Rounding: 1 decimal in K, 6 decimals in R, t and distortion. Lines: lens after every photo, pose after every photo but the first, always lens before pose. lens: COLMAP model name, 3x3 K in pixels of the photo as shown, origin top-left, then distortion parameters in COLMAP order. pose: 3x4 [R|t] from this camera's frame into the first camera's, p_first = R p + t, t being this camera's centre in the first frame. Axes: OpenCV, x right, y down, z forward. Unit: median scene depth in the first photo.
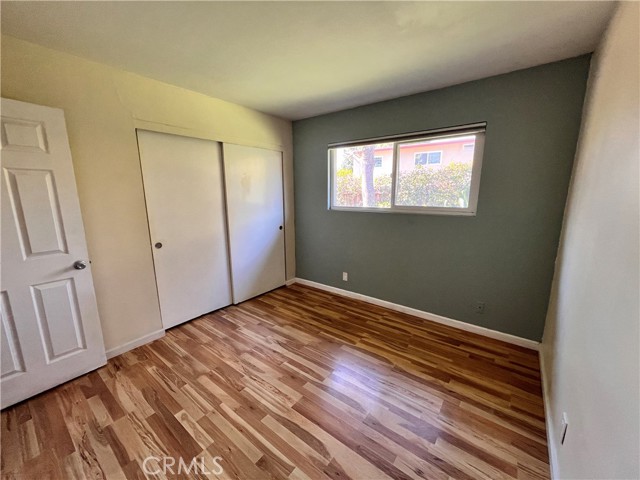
lens RADIAL K [[257.9, 0, 326.0], [0, 257.9, 239.1], [0, 0, 1]] dist [-0.000206, -0.000269]
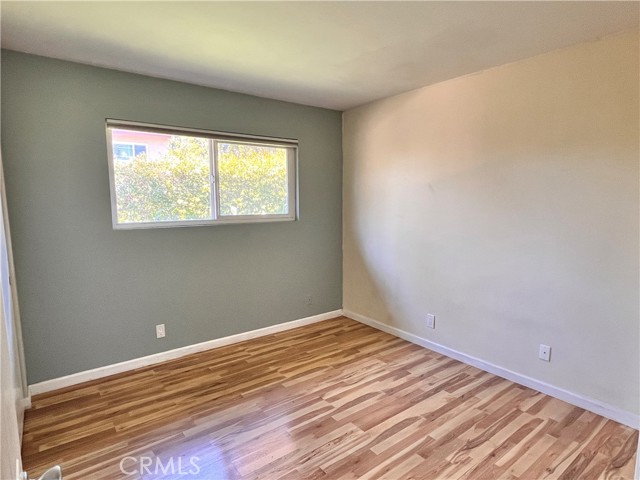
lens RADIAL K [[364.5, 0, 323.5], [0, 364.5, 242.1], [0, 0, 1]] dist [-0.004201, -0.001529]
pose [[0.261030, -0.110690, 0.958963, -0.873185], [0.178092, 0.981874, 0.064857, -0.075421], [-0.948760, 0.153854, 0.276012, 0.444194]]
